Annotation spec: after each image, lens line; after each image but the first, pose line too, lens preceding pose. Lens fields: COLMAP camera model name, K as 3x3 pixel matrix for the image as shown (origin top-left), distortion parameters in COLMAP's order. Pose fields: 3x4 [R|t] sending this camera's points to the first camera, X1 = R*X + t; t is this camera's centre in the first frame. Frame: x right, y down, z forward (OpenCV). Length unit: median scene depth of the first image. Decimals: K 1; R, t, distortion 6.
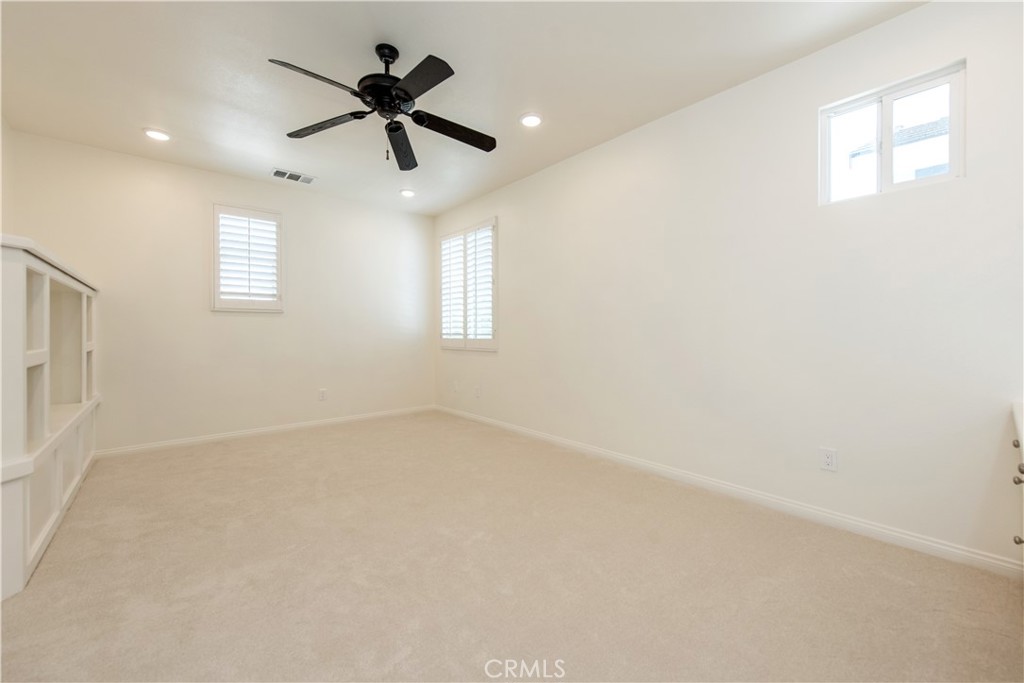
lens RADIAL K [[410.5, 0, 512.0], [0, 410.5, 341.5], [0, 0, 1]] dist [0.000491, 0.000063]
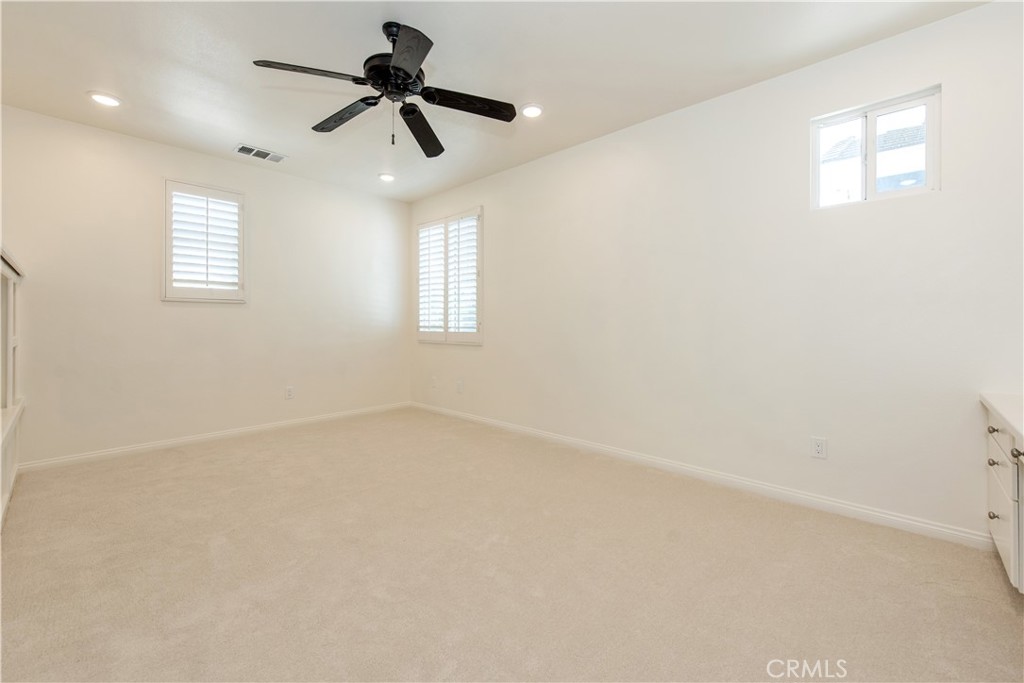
lens RADIAL K [[423.7, 0, 512.7], [0, 423.7, 330.0], [0, 0, 1]] dist [0.000144, -0.000039]
pose [[0.992612, 0.002030, 0.121316, -0.122867], [-0.001404, 0.999985, -0.005250, -0.009441], [-0.121325, 0.005041, 0.992600, 0.001686]]
